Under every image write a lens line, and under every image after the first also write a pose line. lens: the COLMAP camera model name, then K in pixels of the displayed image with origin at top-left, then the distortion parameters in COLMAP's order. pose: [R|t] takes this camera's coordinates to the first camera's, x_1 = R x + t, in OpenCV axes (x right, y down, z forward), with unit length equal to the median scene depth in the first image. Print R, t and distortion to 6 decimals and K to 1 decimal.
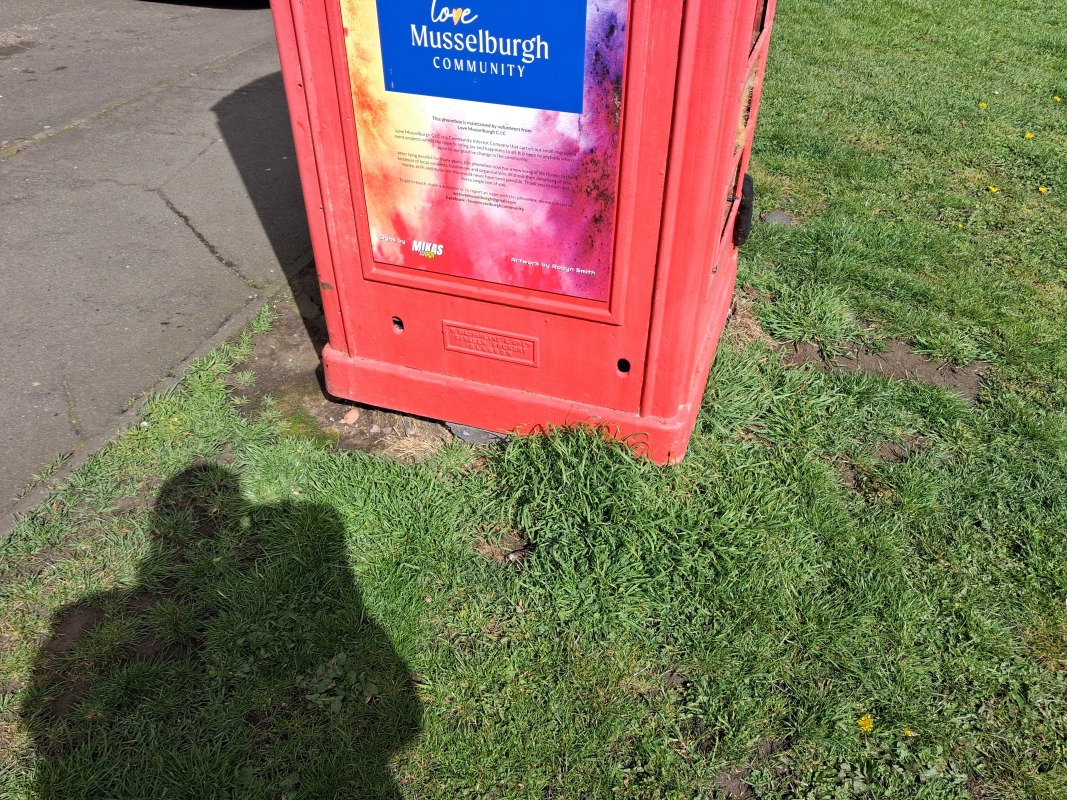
lens RADIAL K [[848.8, 0, 539.2], [0, 848.8, 398.2], [0, 0, 1]] dist [0.006006, -0.006744]
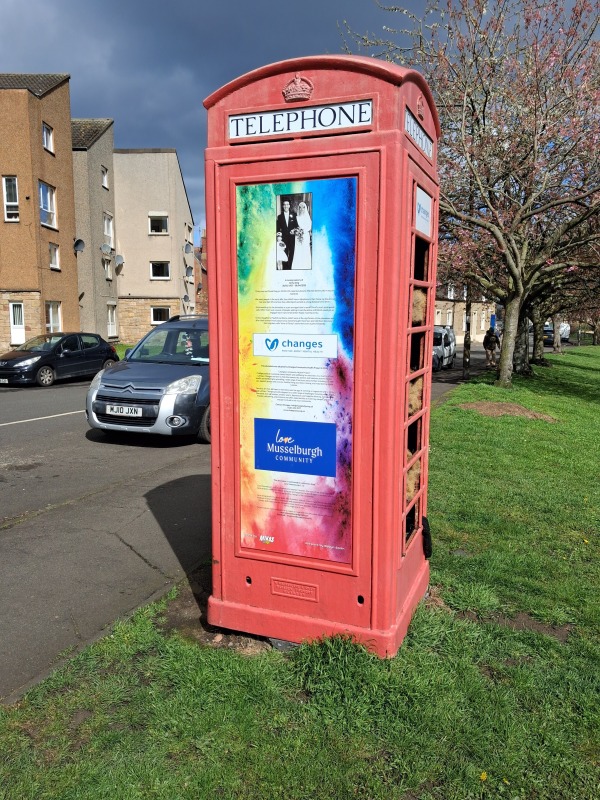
lens RADIAL K [[633.4, 0, 304.6], [0, 633.4, 400.5], [0, 0, 1]] dist [0.007267, -0.005672]
pose [[0.998751, 0.004032, -0.049807, 0.039062], [-0.027983, 0.870913, -0.490640, 0.280562], [0.041399, 0.491421, 0.869938, -0.527699]]
